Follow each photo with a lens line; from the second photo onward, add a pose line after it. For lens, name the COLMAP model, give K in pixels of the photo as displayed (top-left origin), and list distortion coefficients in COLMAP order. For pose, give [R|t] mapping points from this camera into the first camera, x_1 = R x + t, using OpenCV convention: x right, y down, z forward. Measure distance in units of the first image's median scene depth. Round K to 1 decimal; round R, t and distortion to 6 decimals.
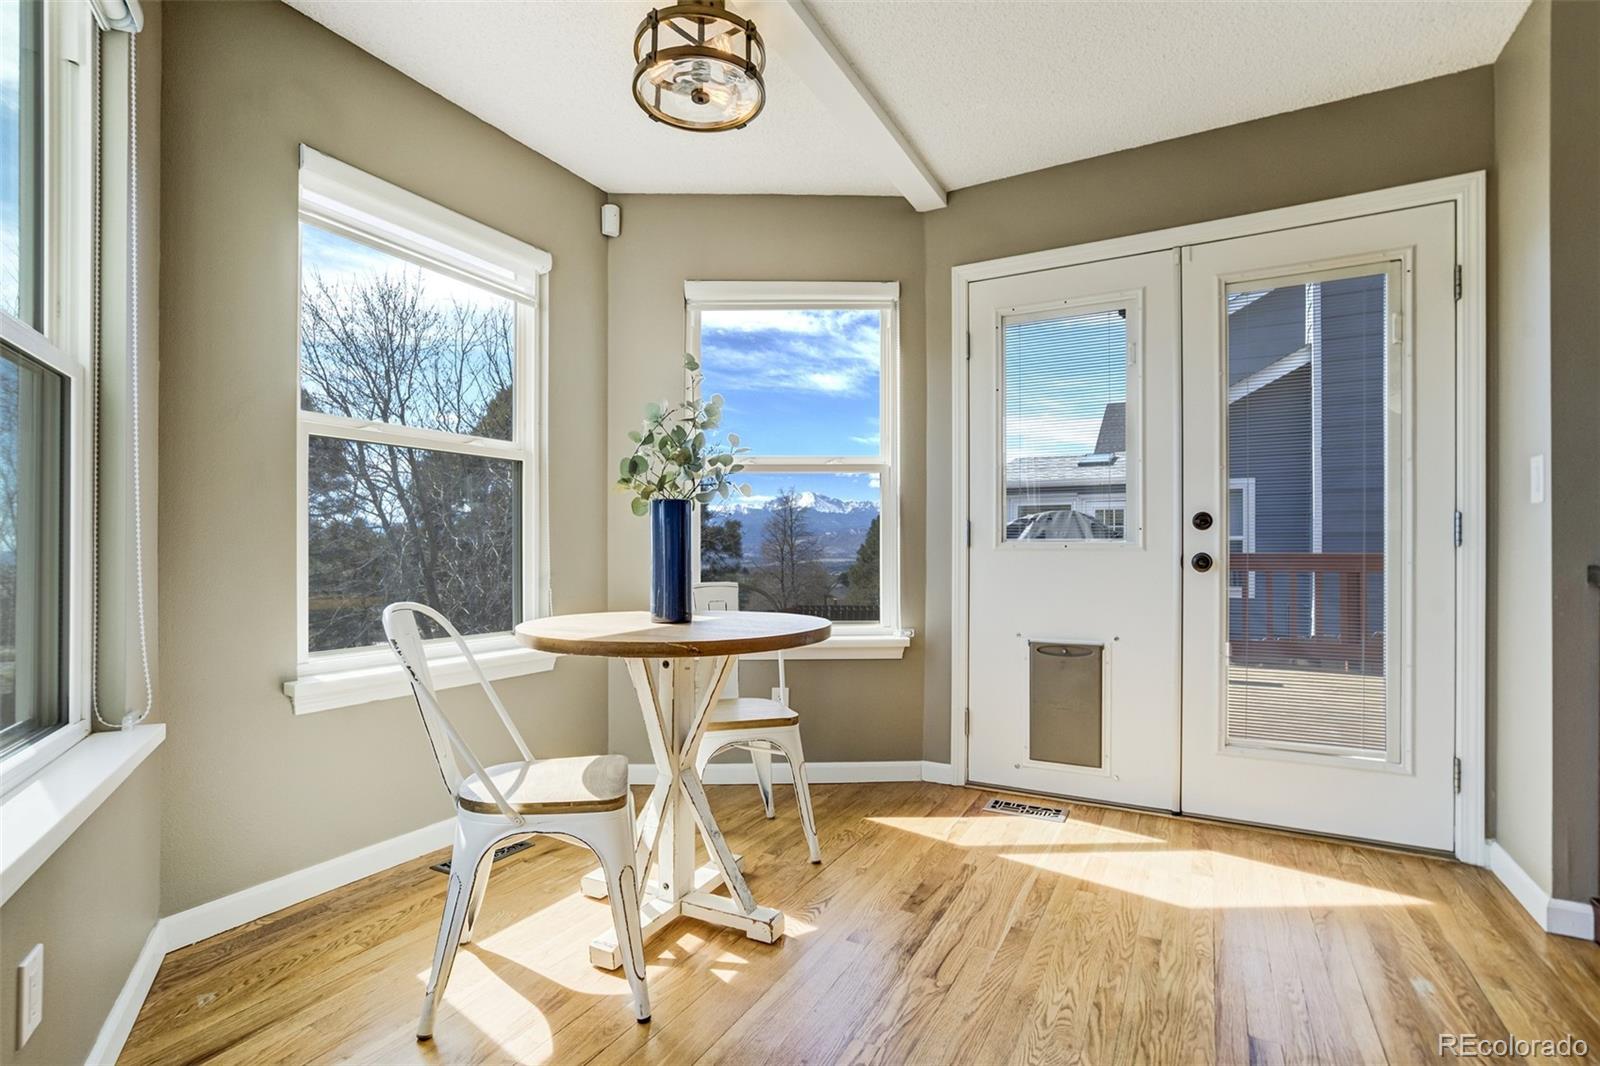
lens RADIAL K [[749.5, 0, 786.7], [0, 749.5, 547.9], [0, 0, 1]] dist [-0.034867, 0.013551]
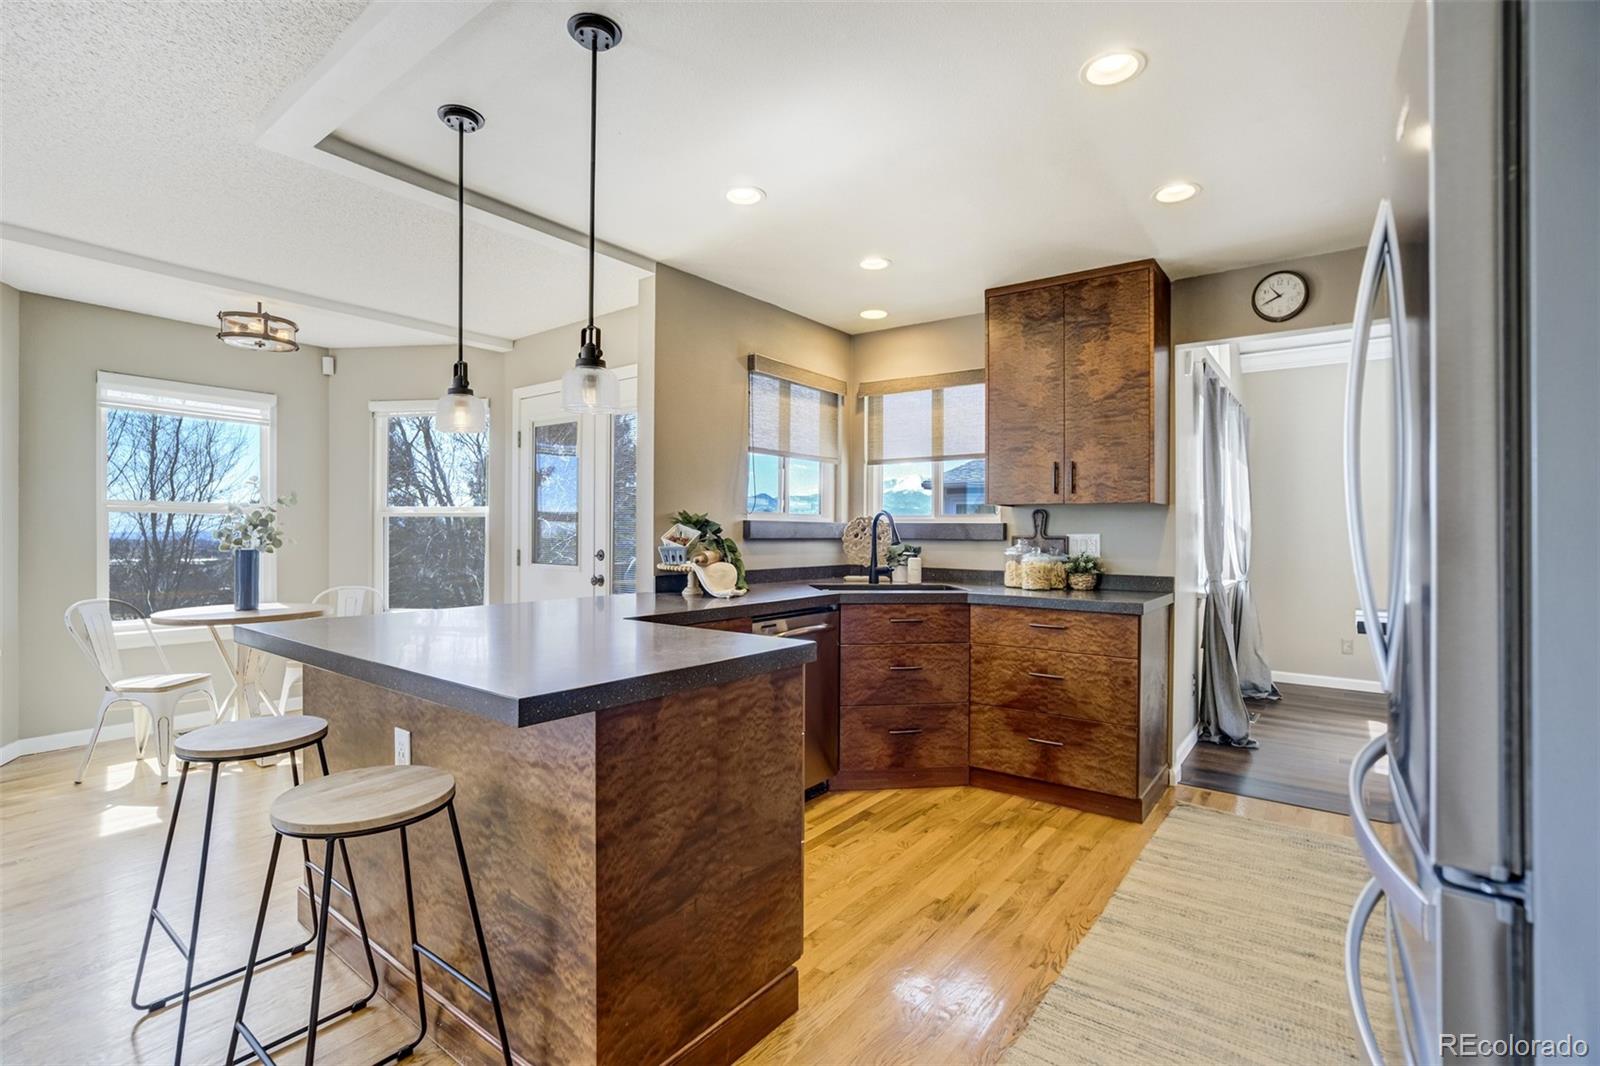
lens RADIAL K [[749.5, 0, 782.8], [0, 749.5, 527.0], [0, 0, 1]] dist [-0.034867, 0.013551]
pose [[0.988354, 0.004310, -0.152112, 1.164689], [-0.005223, 0.999971, -0.005601, -0.088523], [0.152083, 0.006331, 0.988347, -0.542851]]
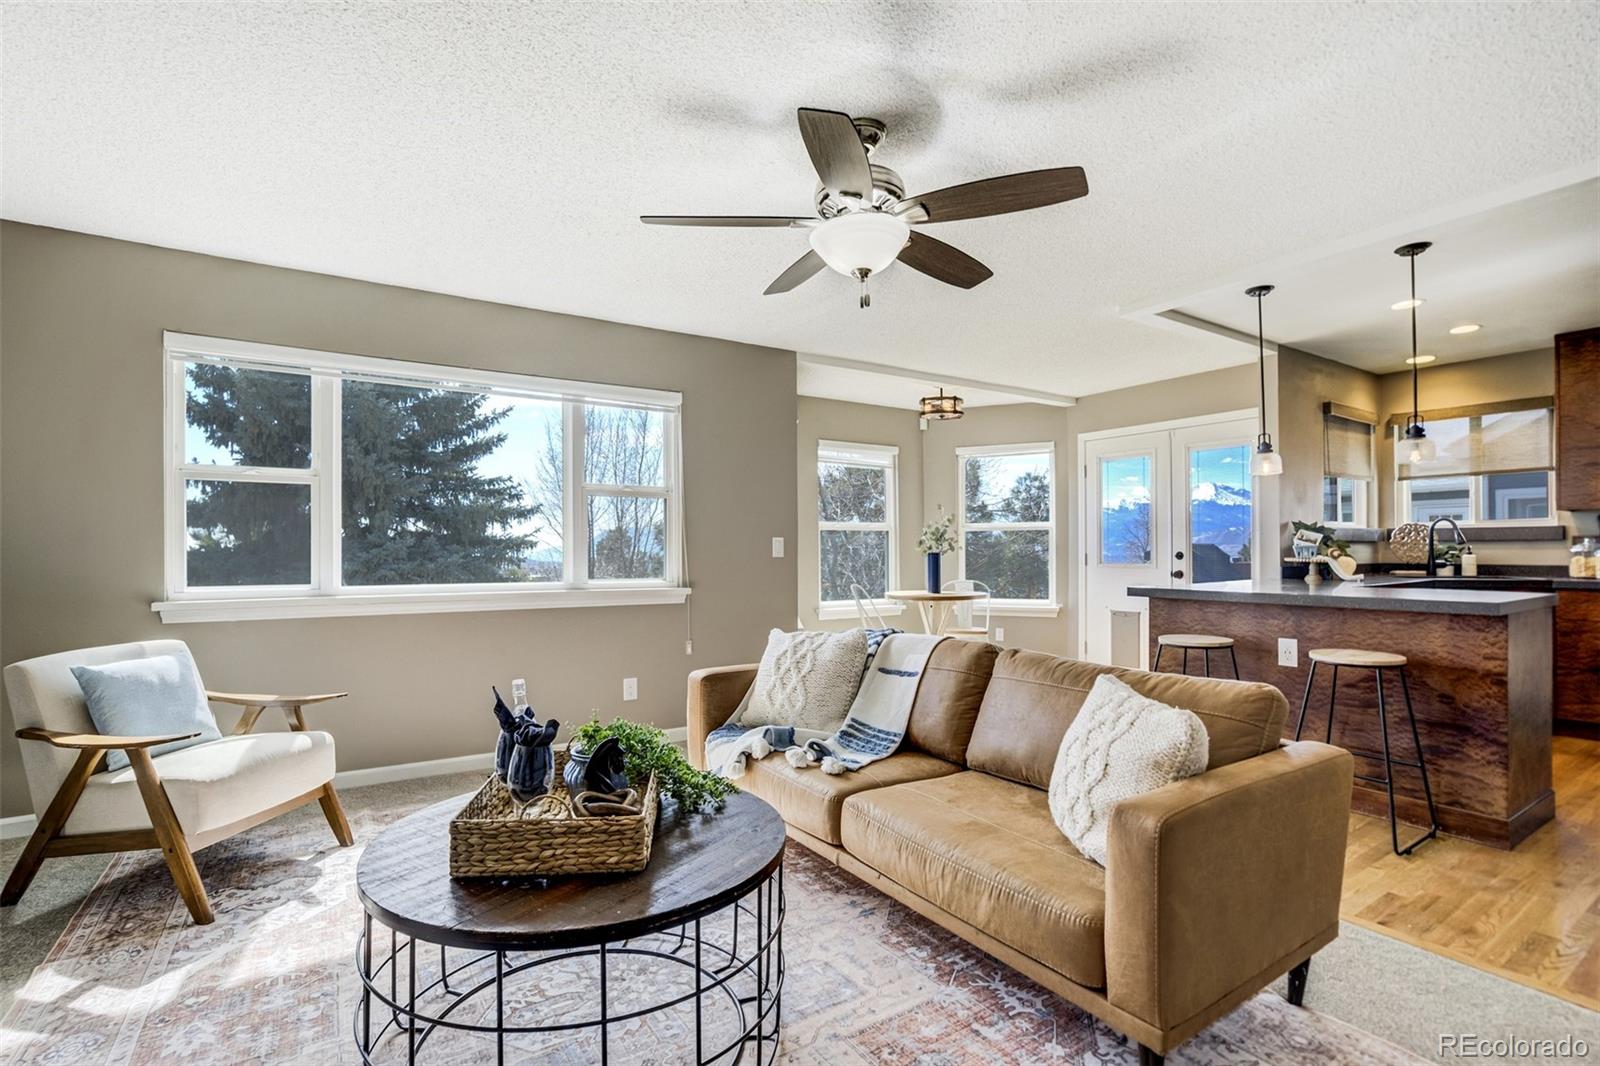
lens RADIAL K [[749.5, 0, 785.7], [0, 749.5, 537.3], [0, 0, 1]] dist [-0.034867, 0.013551]
pose [[0.880585, -0.011719, -0.473743, 0.557416], [0.005901, 0.999888, -0.013766, -0.064935], [0.473852, 0.009327, 0.880555, -1.441743]]
